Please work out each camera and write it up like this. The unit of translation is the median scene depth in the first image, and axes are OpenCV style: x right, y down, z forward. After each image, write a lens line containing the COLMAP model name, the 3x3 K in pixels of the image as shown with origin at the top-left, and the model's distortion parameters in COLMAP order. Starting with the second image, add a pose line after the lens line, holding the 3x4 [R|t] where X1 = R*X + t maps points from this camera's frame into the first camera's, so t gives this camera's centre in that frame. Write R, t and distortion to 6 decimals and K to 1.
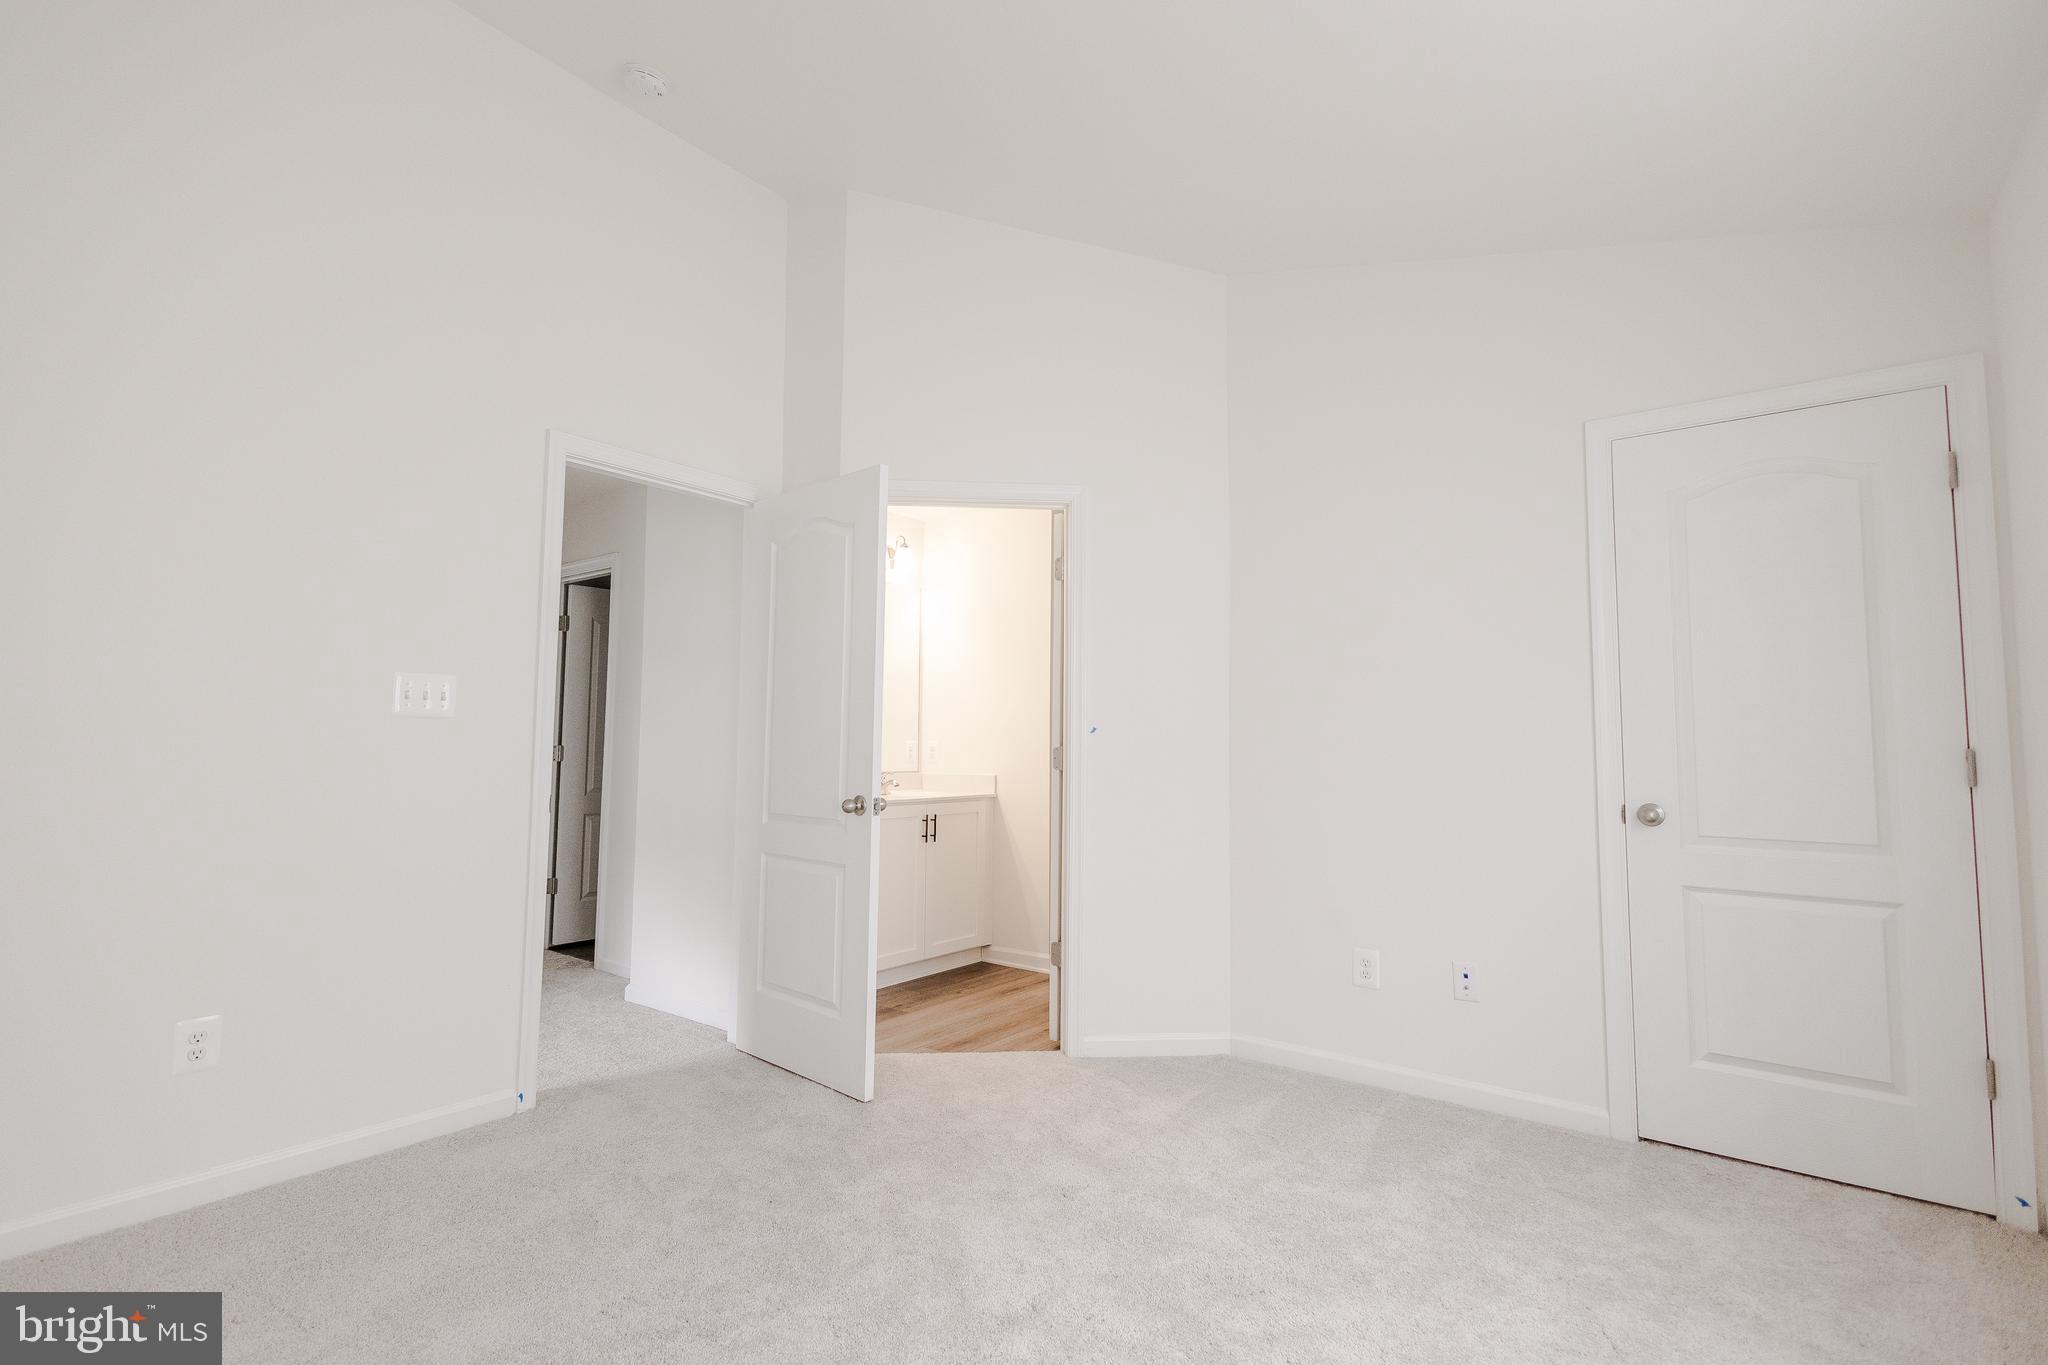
lens RADIAL K [[943.5, 0, 1024.0], [0, 943.5, 682.5], [0, 0, 1]] dist [0.002327, 0.000358]
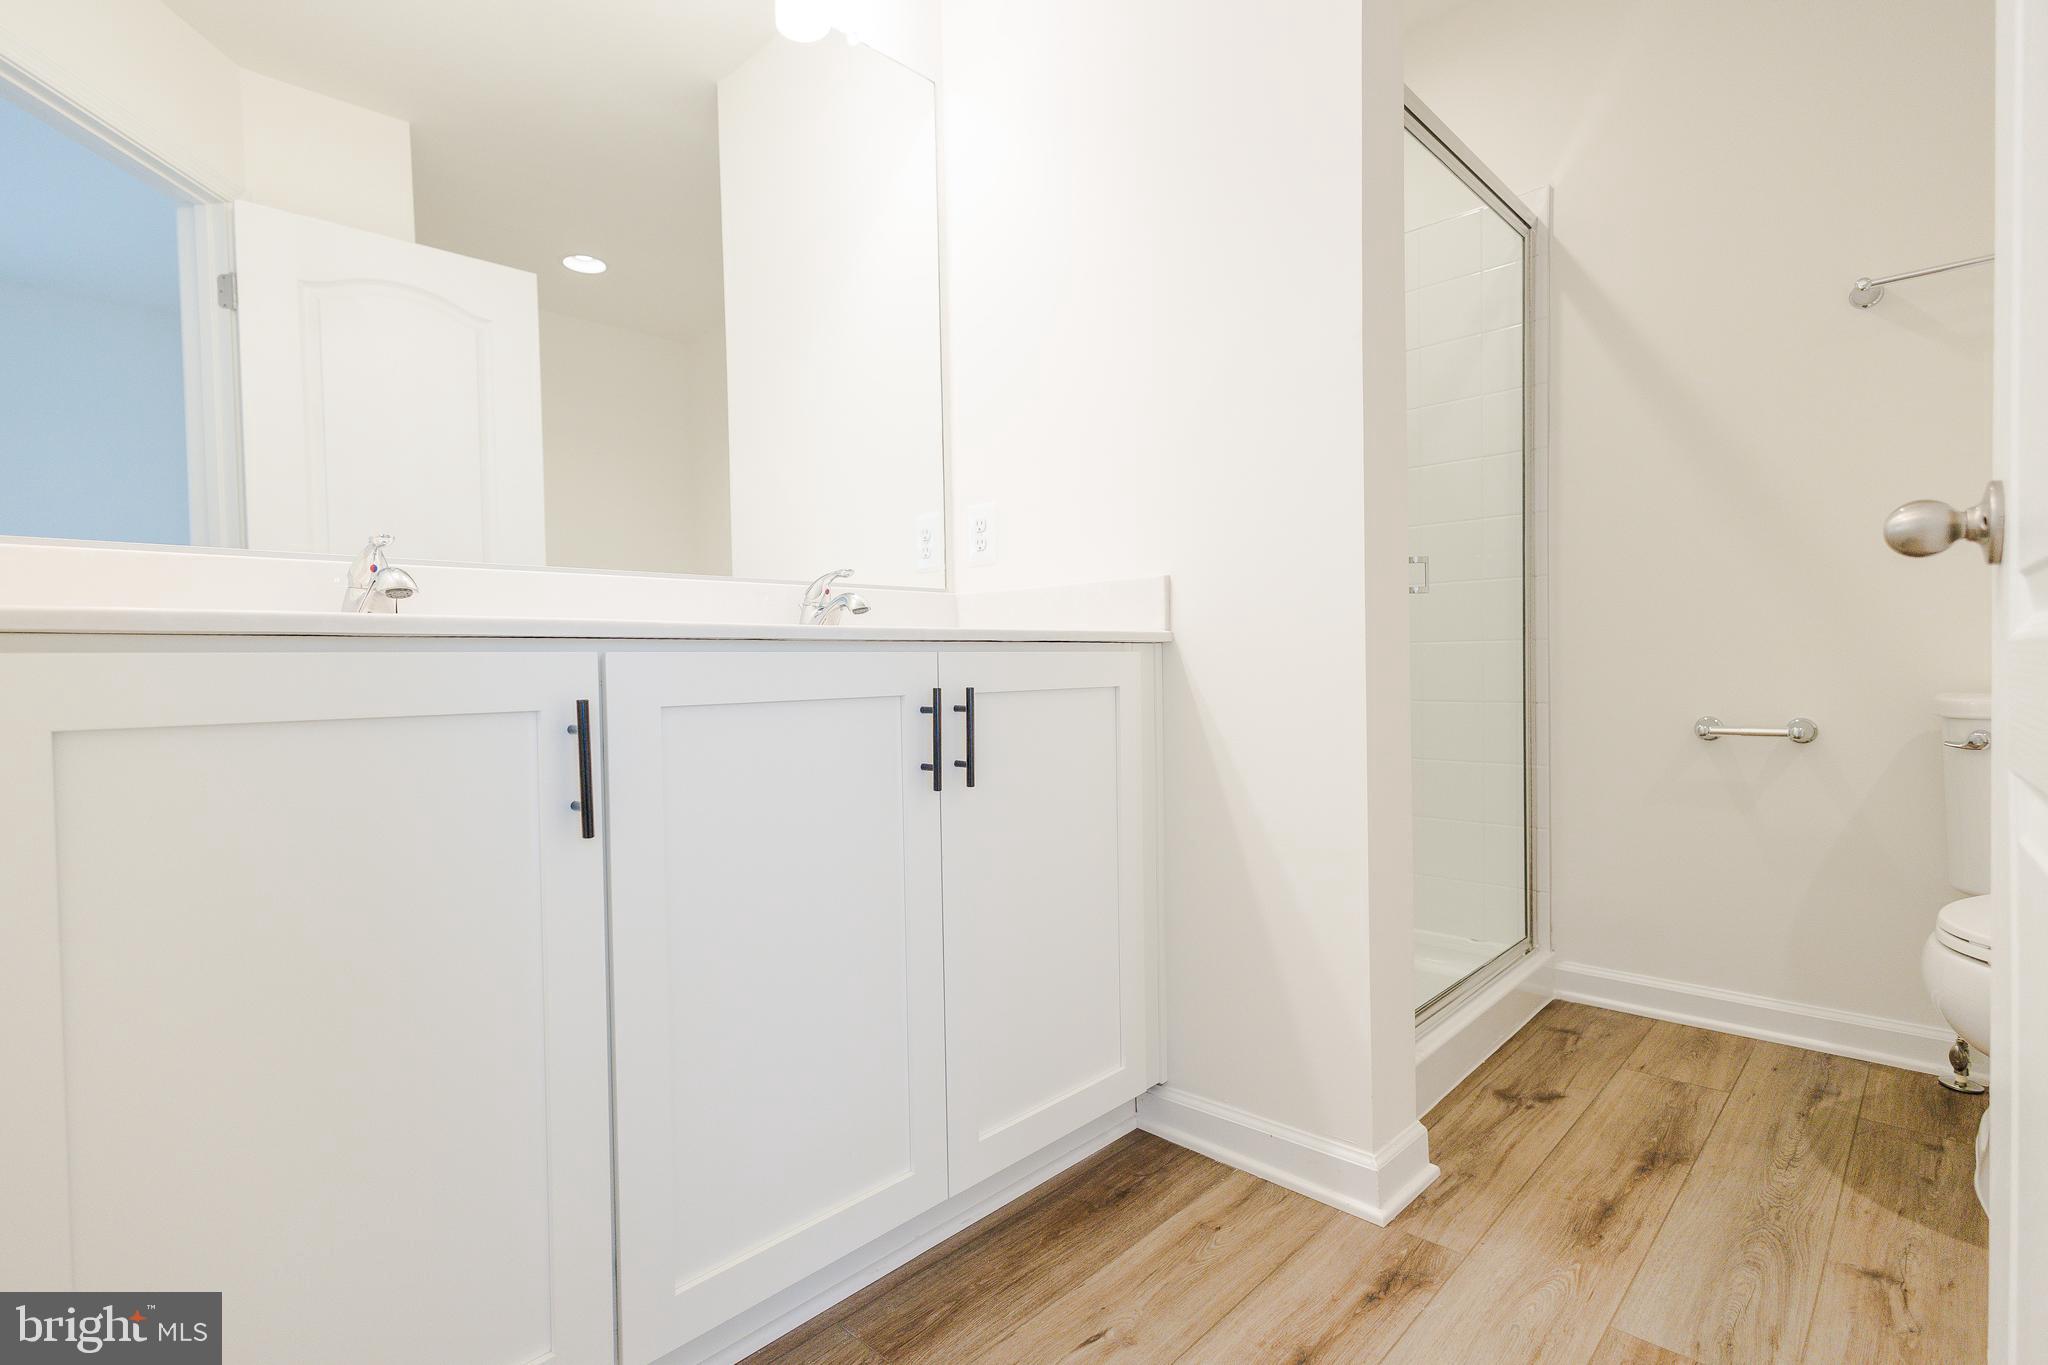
lens RADIAL K [[943.5, 0, 1024.0], [0, 943.5, 682.5], [0, 0, 1]] dist [0.002327, 0.000358]
pose [[0.993822, -0.023757, -0.108415, -0.045778], [0.032624, 0.996199, 0.080766, 0.109705], [0.106084, -0.083804, 0.990819, 0.687752]]
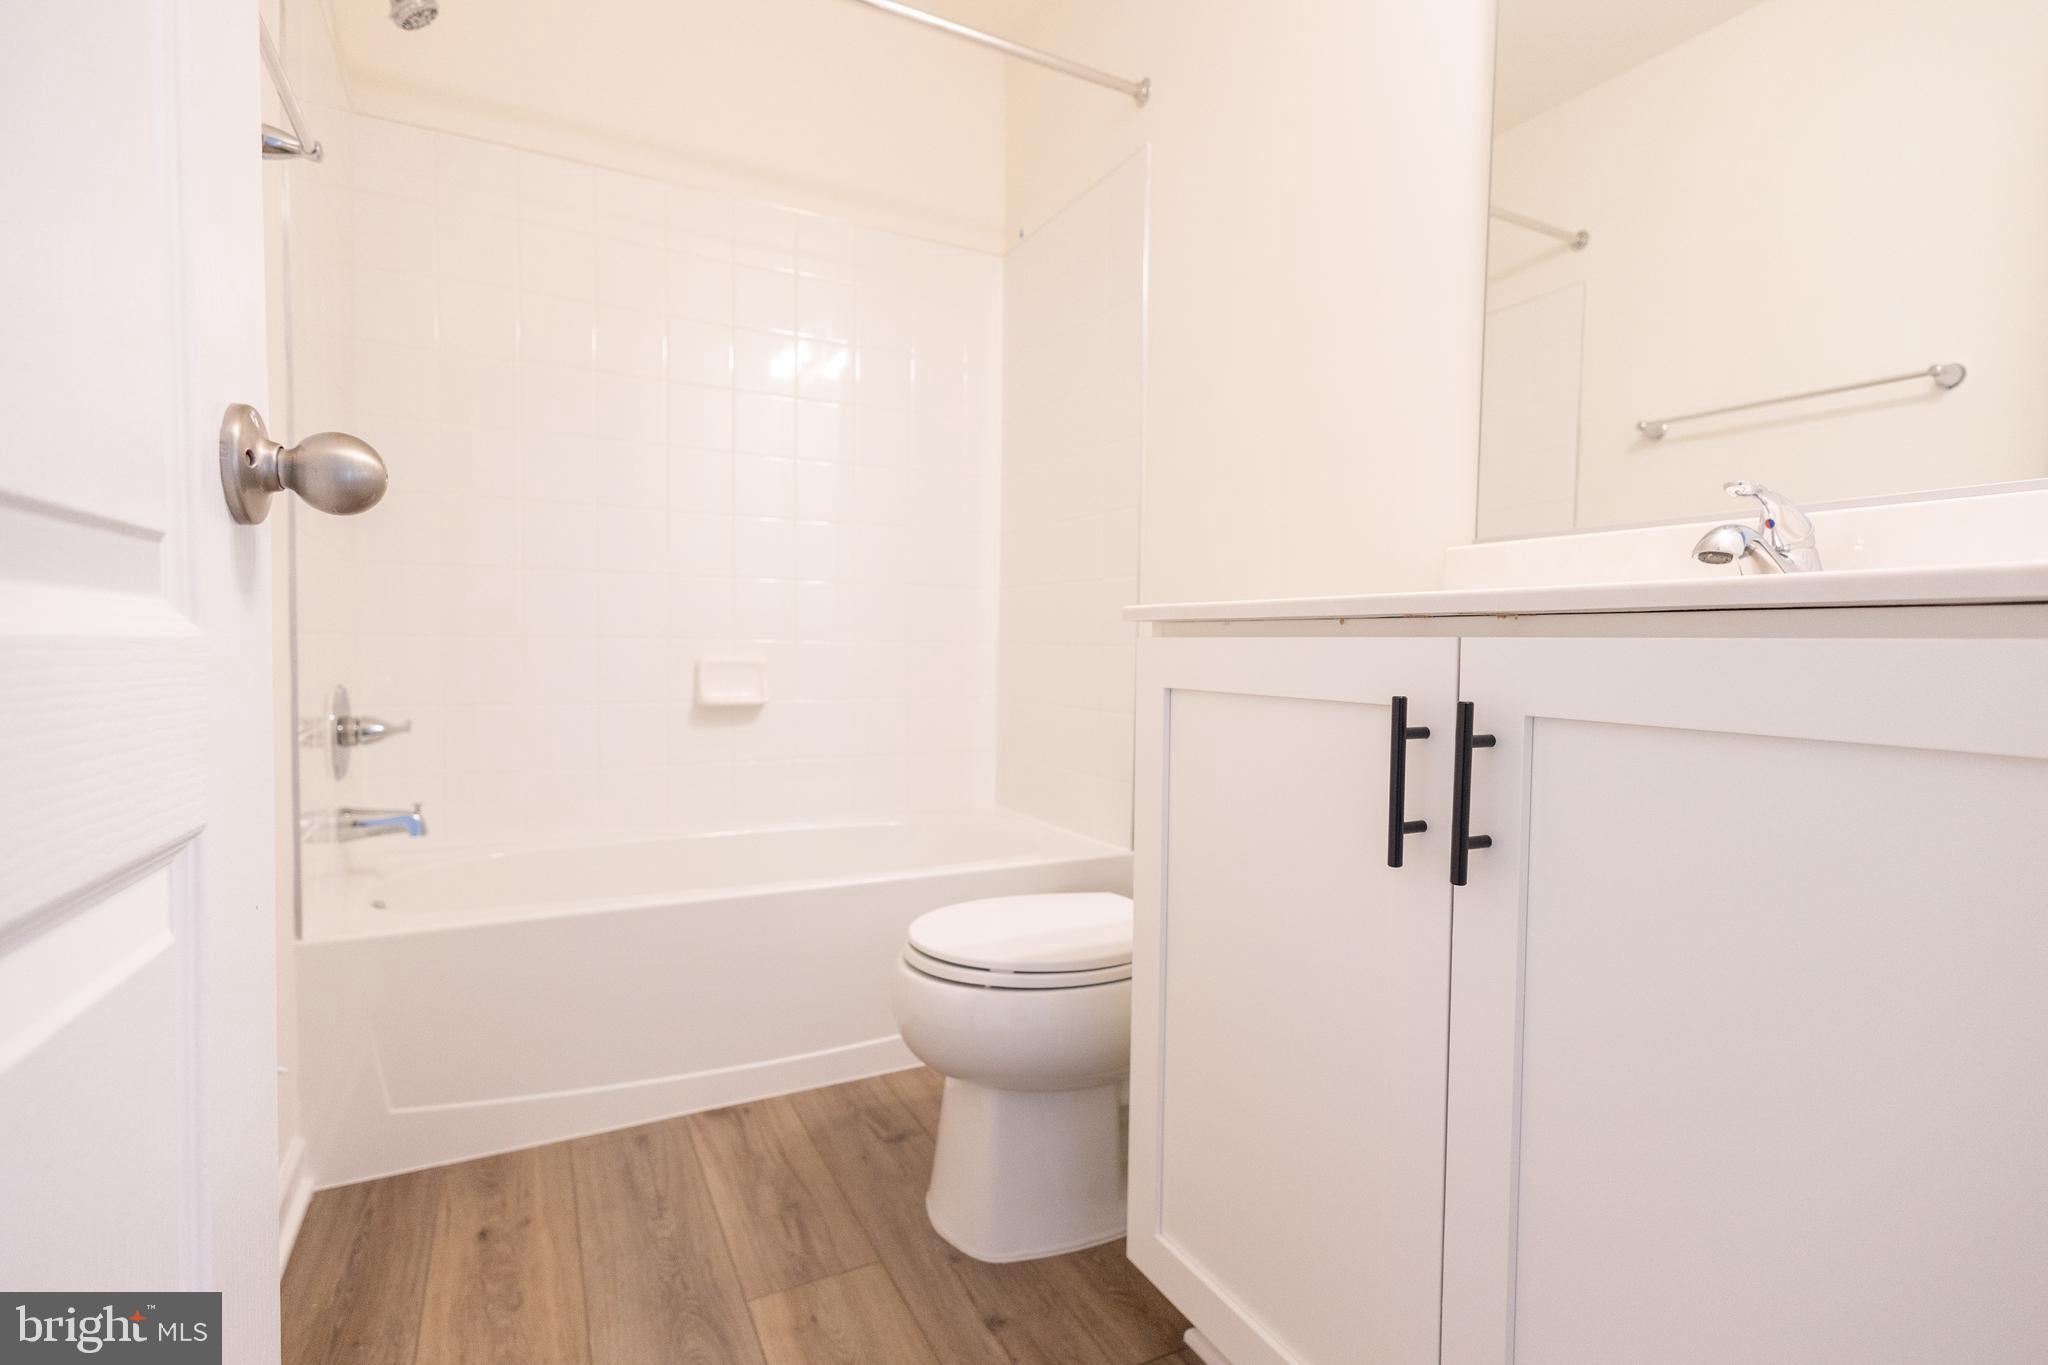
lens RADIAL K [[943.5, 0, 1024.0], [0, 943.5, 682.5], [0, 0, 1]] dist [0.002327, 0.000358]
pose [[-0.400814, 0.022472, -0.915884, 0.064415], [0.055205, 0.998475, 0.000340, 0.125148], [0.914495, -0.050426, -0.401443, 0.937750]]
